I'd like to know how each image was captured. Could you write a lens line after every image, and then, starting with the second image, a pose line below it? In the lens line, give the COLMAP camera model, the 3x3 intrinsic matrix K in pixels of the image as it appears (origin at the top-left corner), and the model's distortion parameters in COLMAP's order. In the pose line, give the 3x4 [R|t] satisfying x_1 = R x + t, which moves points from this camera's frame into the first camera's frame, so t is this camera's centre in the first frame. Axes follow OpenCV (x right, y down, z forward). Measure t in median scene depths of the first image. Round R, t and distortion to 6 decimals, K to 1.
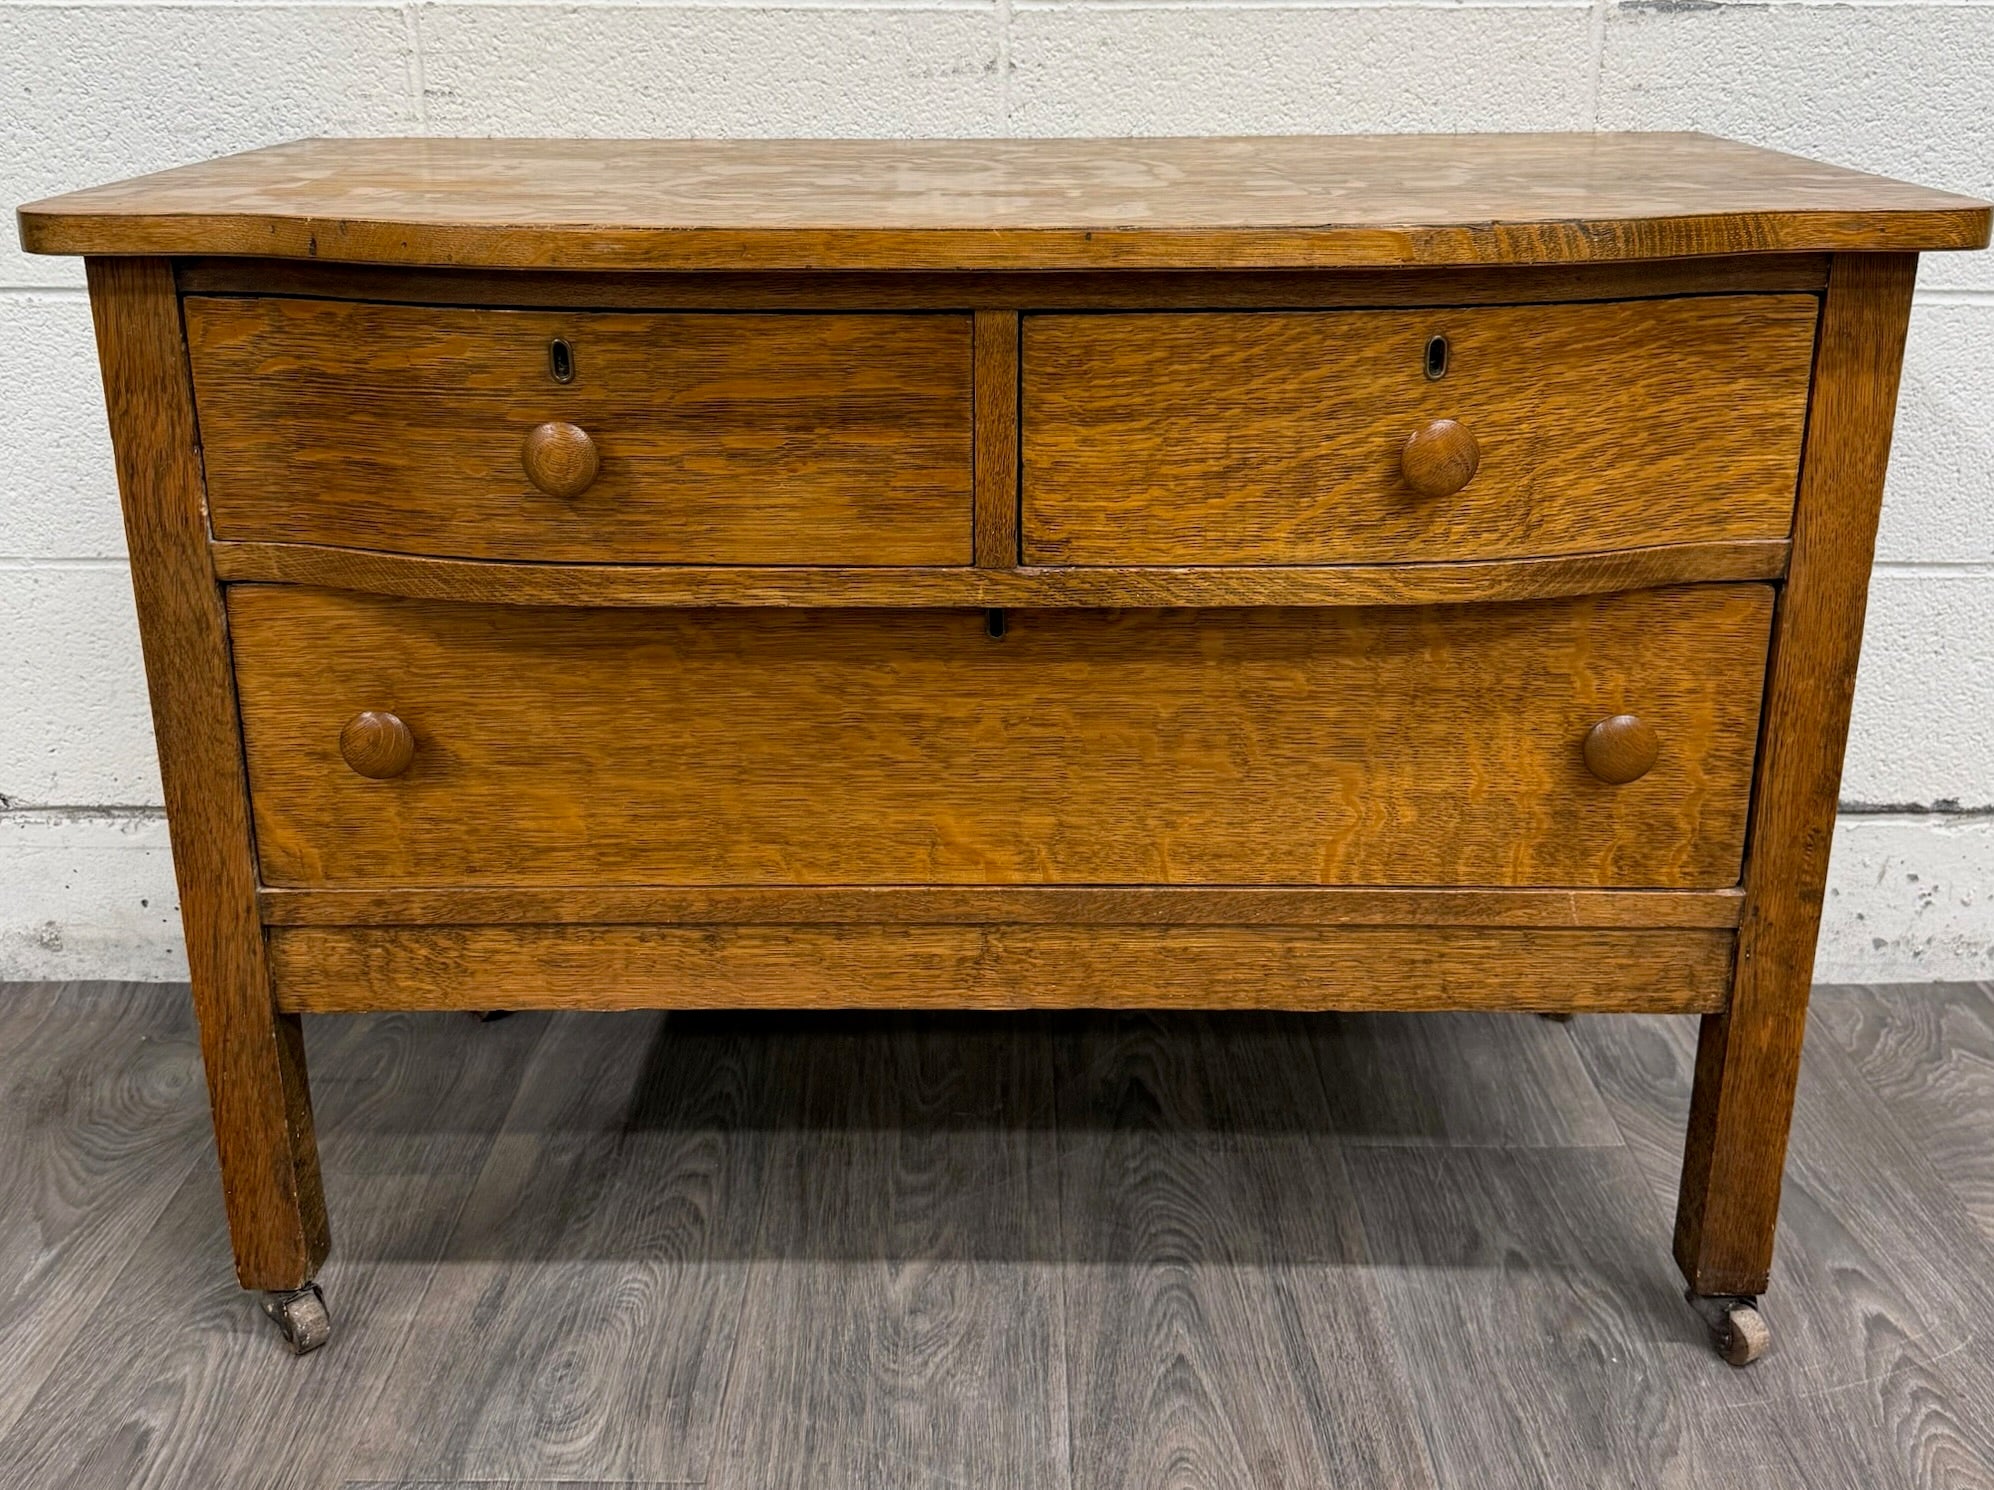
lens RADIAL K [[1957.1, 0, 988.3], [0, 1957.1, 626.5], [0, 0, 1]] dist [-0.001915, 0.000000]
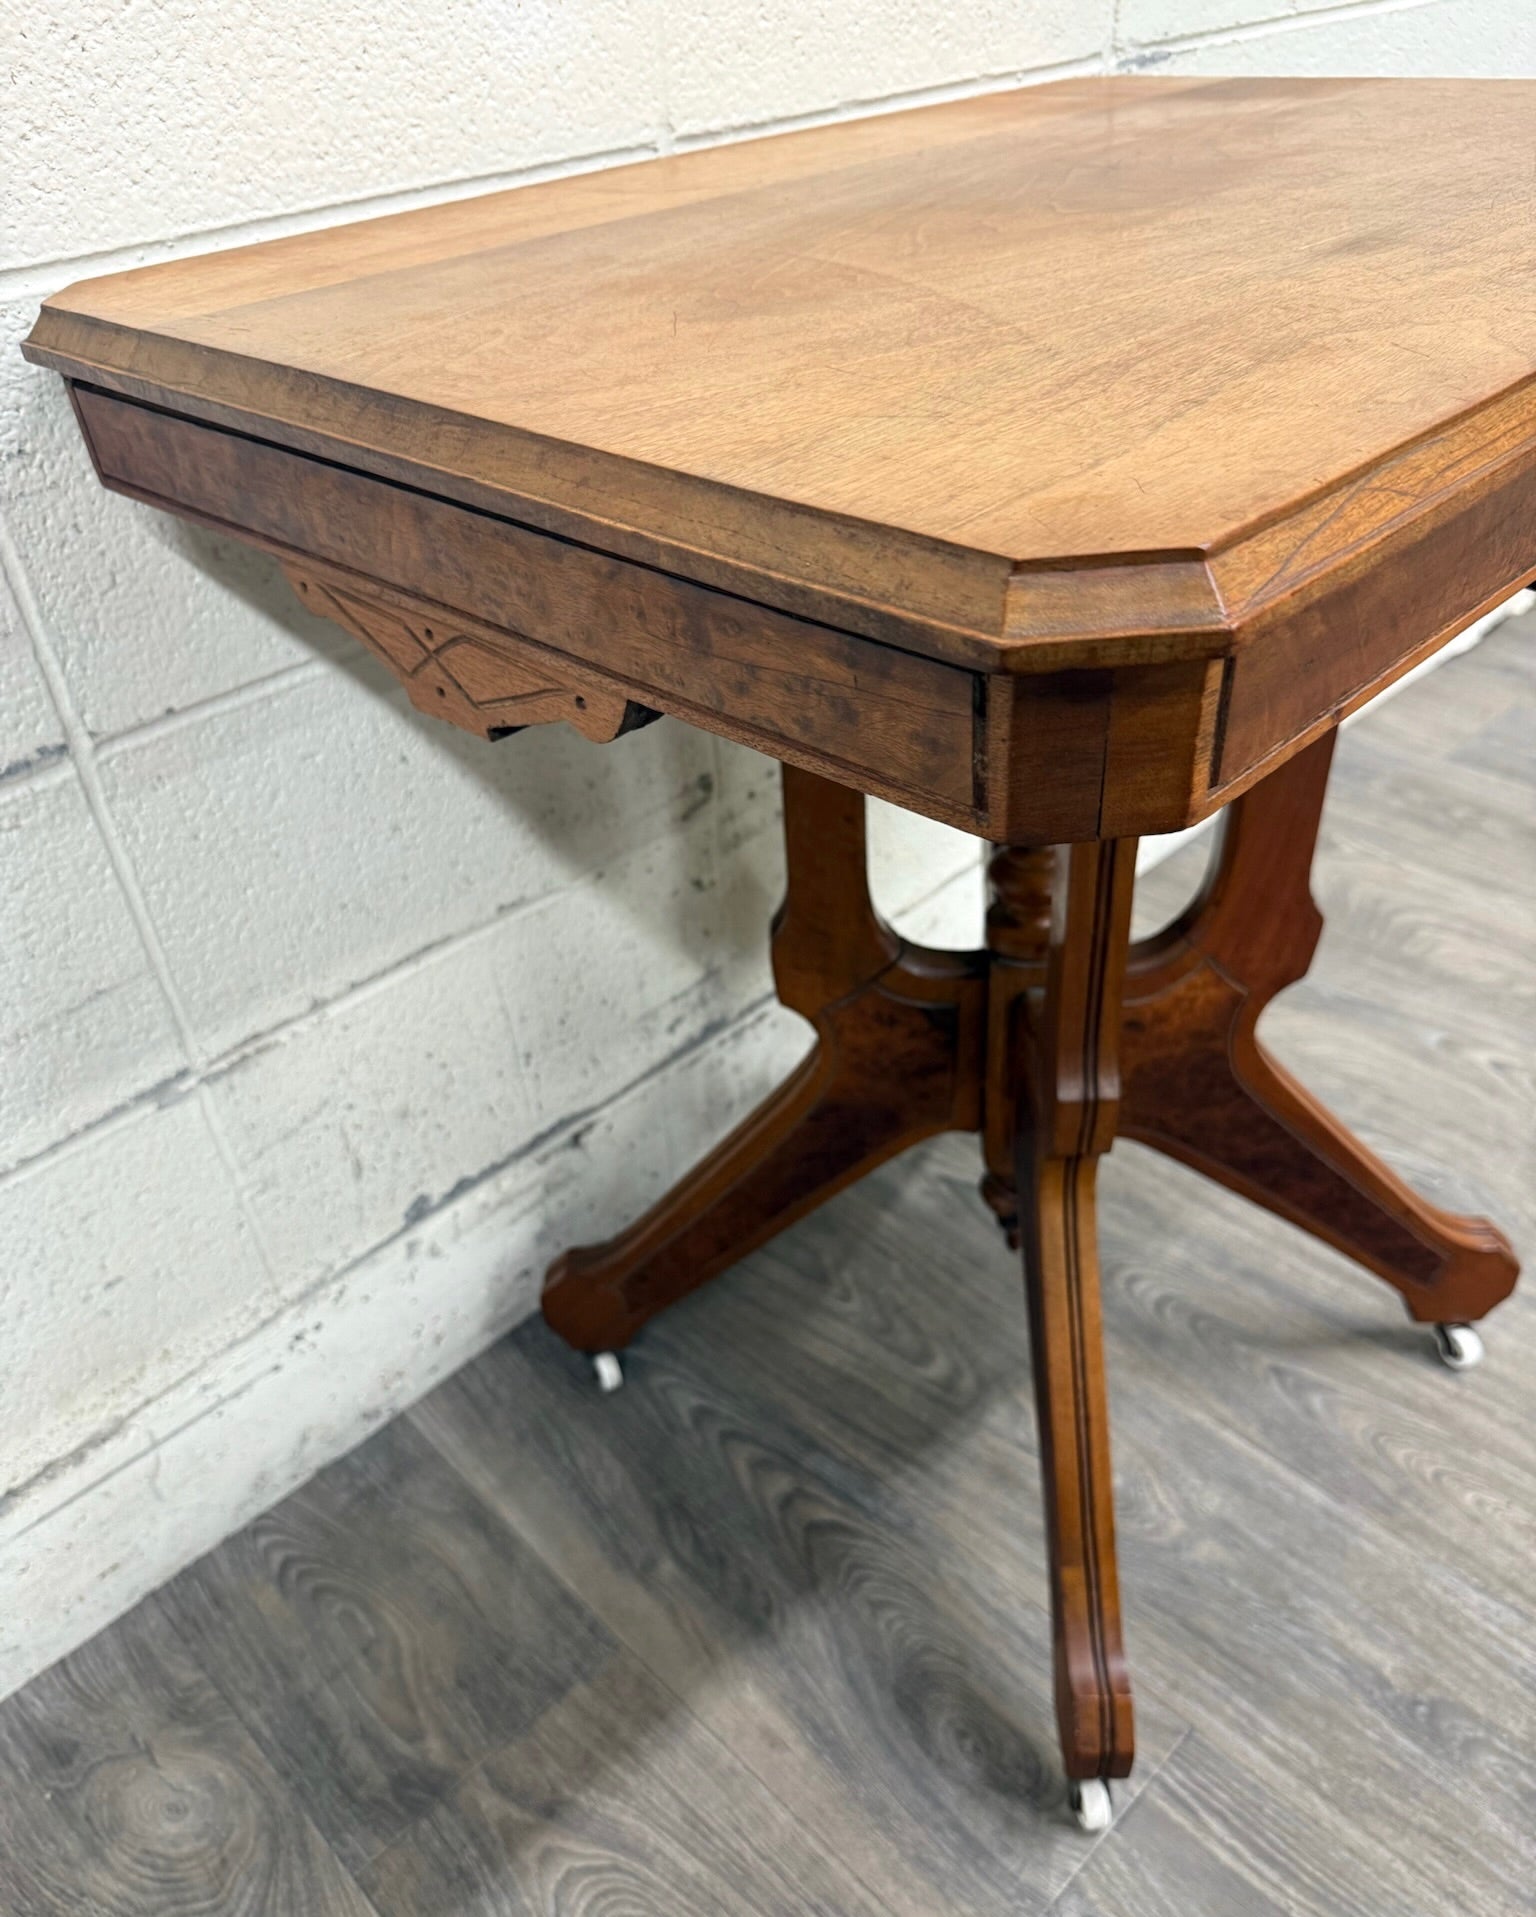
lens RADIAL K [[1477.4, 0, 779.2], [0, 1477.4, 1027.5], [0, 0, 1]] dist [0.012927, -0.034064]
pose [[0.703605, -0.471459, 0.531664, -0.500085], [0.282477, 0.872115, 0.399527, -0.263868], [-0.652033, -0.130926, 0.746801, 0.524701]]
